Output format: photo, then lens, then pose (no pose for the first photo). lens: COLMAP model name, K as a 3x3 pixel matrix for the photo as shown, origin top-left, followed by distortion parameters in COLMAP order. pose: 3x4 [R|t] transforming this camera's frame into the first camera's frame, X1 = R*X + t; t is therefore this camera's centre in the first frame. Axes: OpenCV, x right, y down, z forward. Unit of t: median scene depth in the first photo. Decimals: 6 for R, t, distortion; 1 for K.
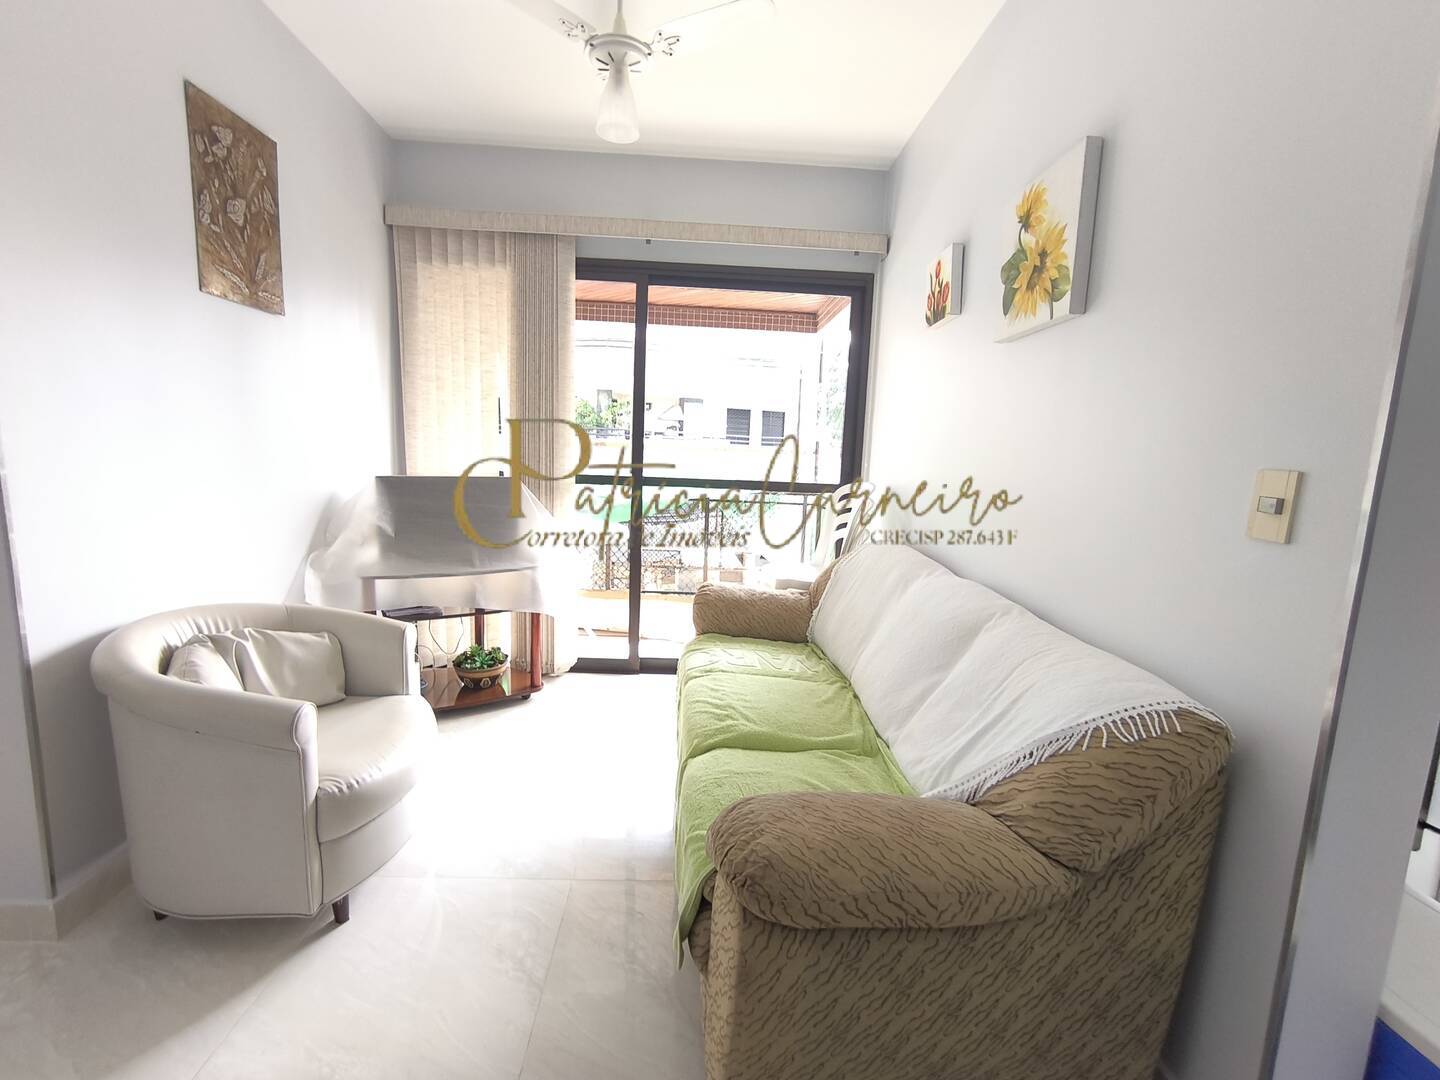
lens RADIAL K [[659.0, 0, 709.1], [0, 659.0, 548.4], [0, 0, 1]] dist [-0.036304, 0.025182]
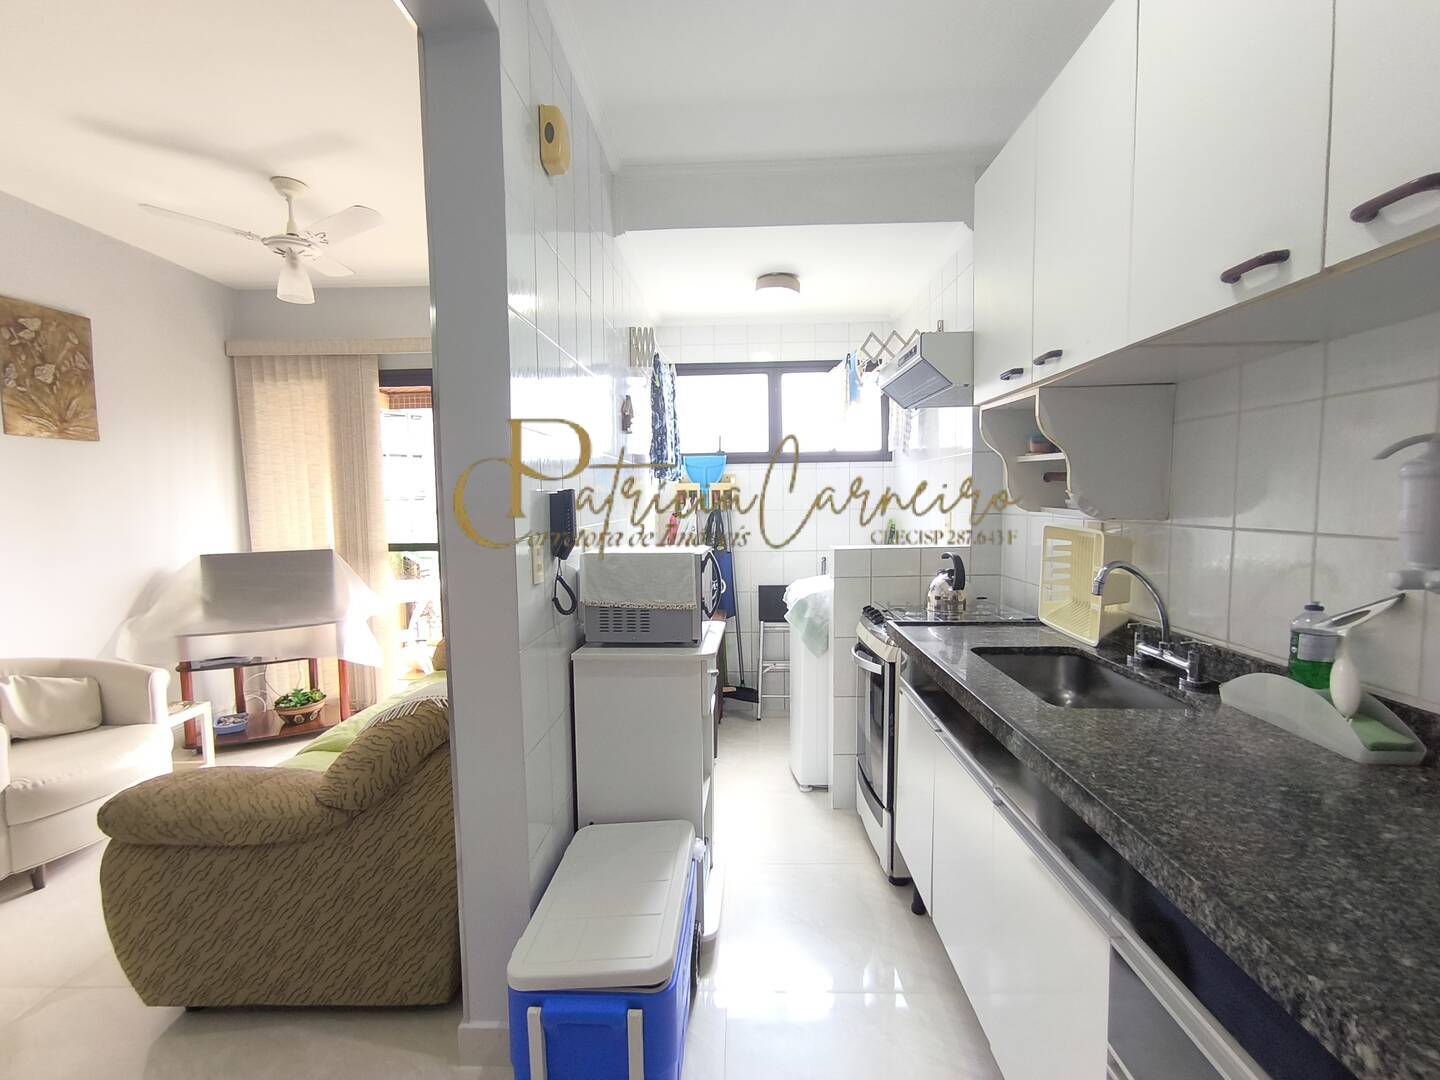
lens RADIAL K [[653.5, 0, 722.4], [0, 653.5, 545.7], [0, 0, 1]] dist [-0.000030, 0.001080]
pose [[0.995705, -0.052220, -0.076453, 0.817633], [0.046318, 0.995952, -0.077040, 0.021797], [0.080166, 0.073168, 0.994092, -0.248928]]
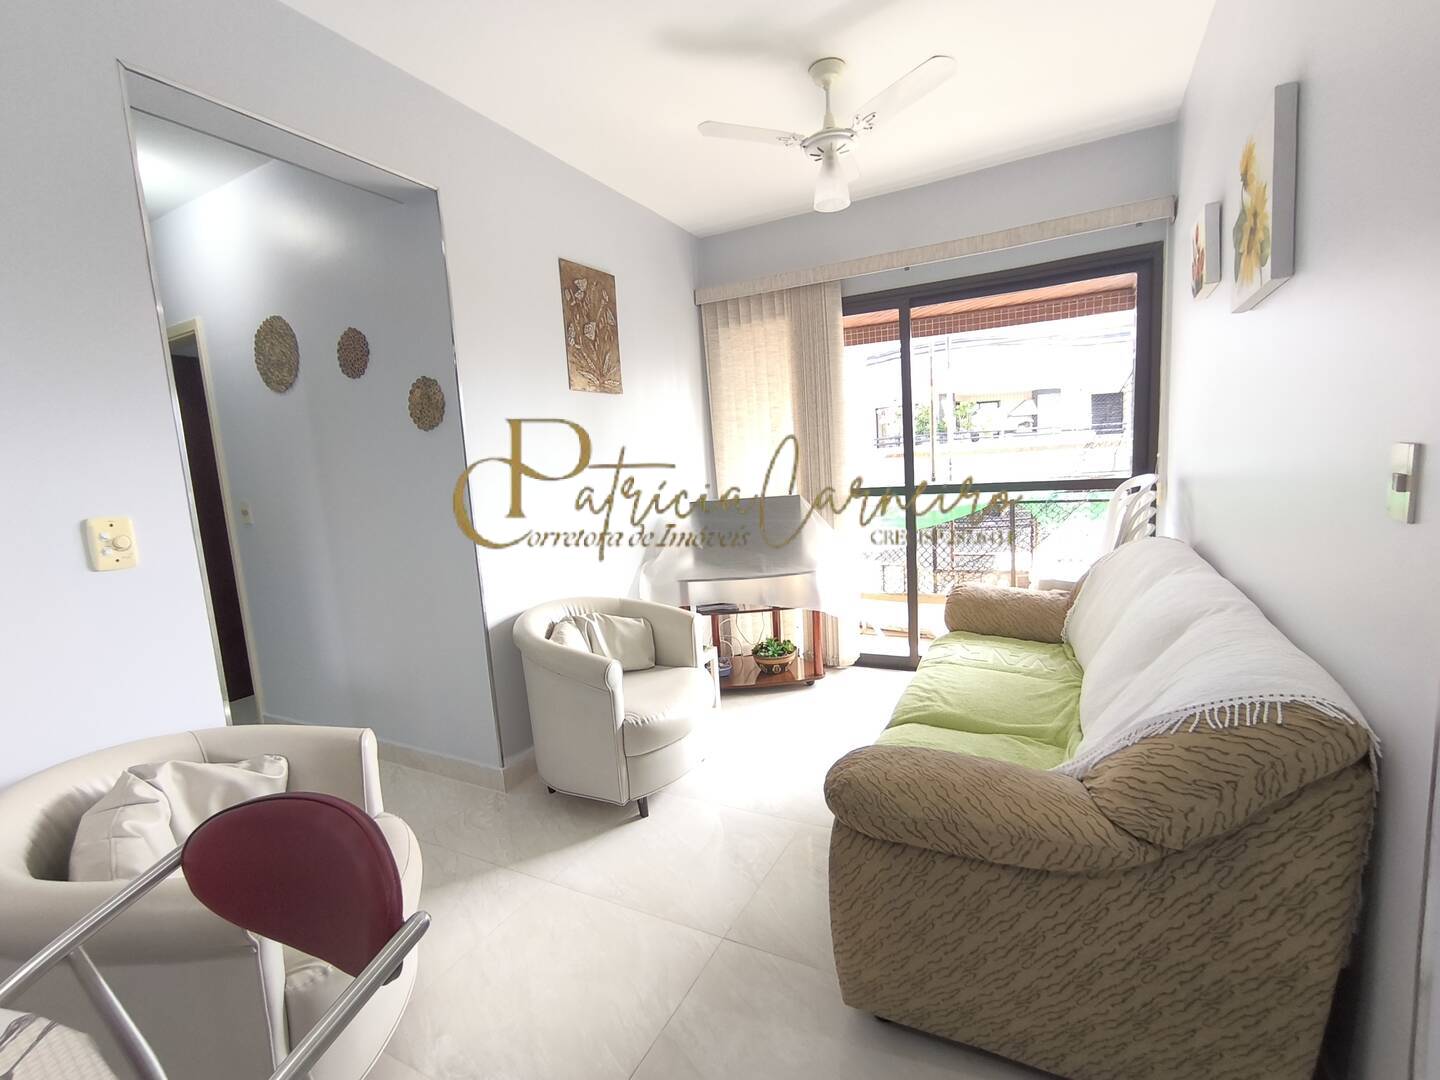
lens RADIAL K [[659.0, 0, 709.1], [0, 659.0, 548.4], [0, 0, 1]] dist [-0.036304, 0.025182]
pose [[0.858399, -0.030351, -0.512083, 0.257896], [0.023139, 0.999523, -0.020454, 0.011390], [0.512460, 0.005709, 0.858692, -0.139466]]
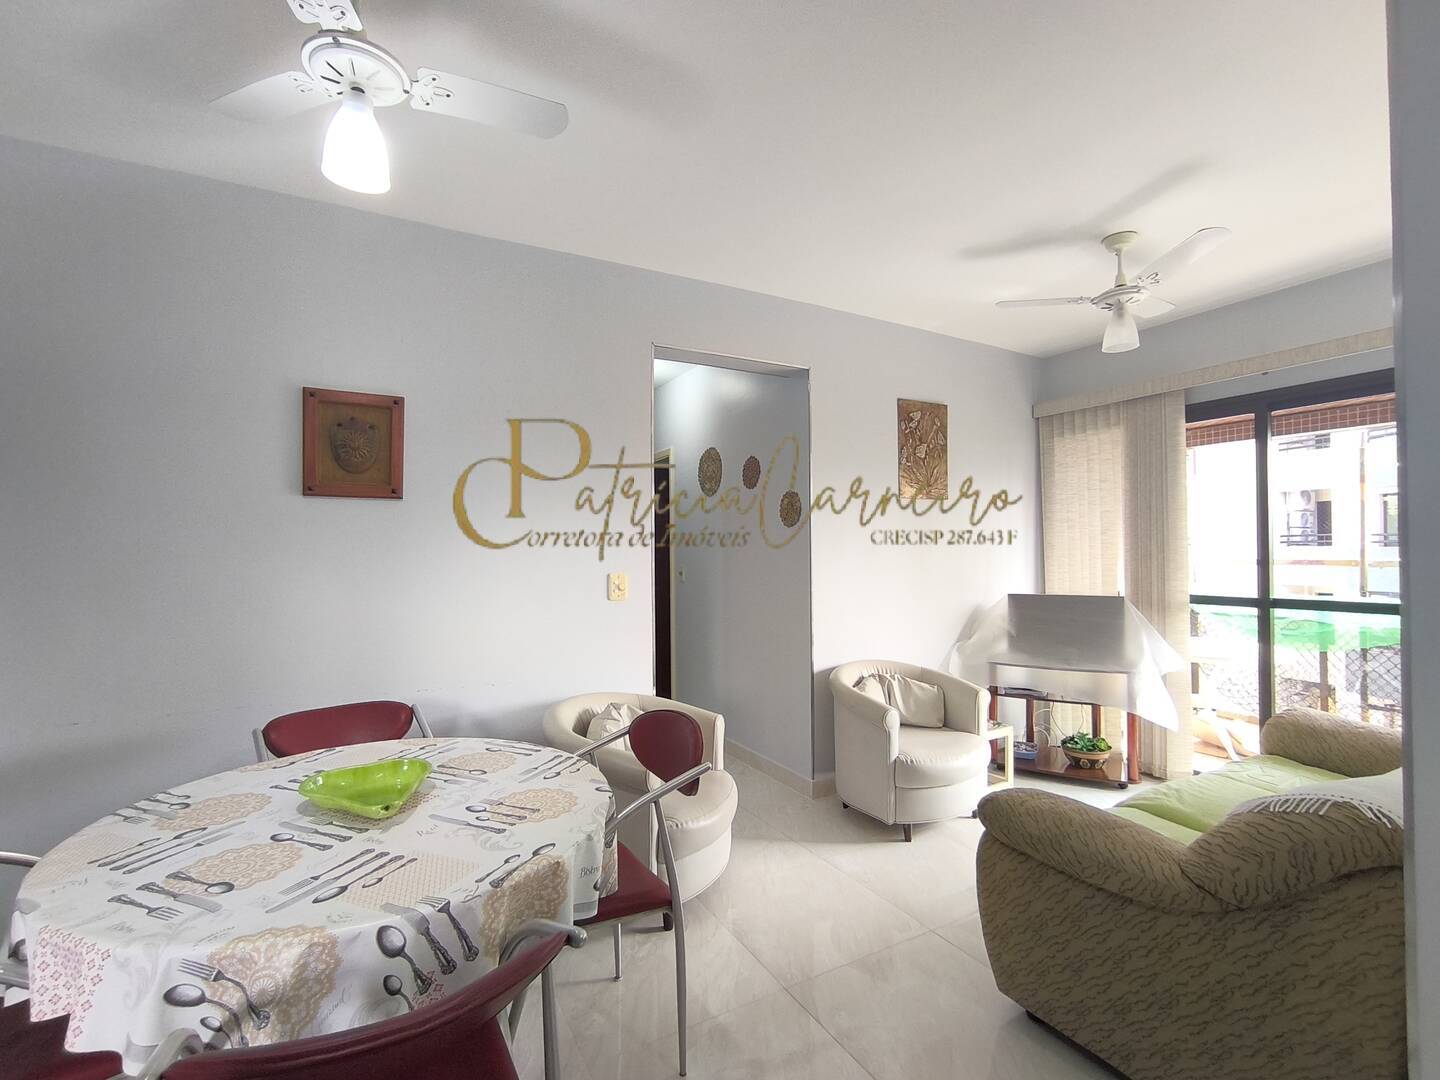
lens RADIAL K [[656.8, 0, 713.7], [0, 656.8, 546.8], [0, 0, 1]] dist [-0.034555, 0.024190]
pose [[0.441410, -0.054499, -0.895649, 0.684988], [-0.108852, 0.987530, -0.113736, 0.028706], [0.890679, 0.147698, 0.429973, -0.294906]]
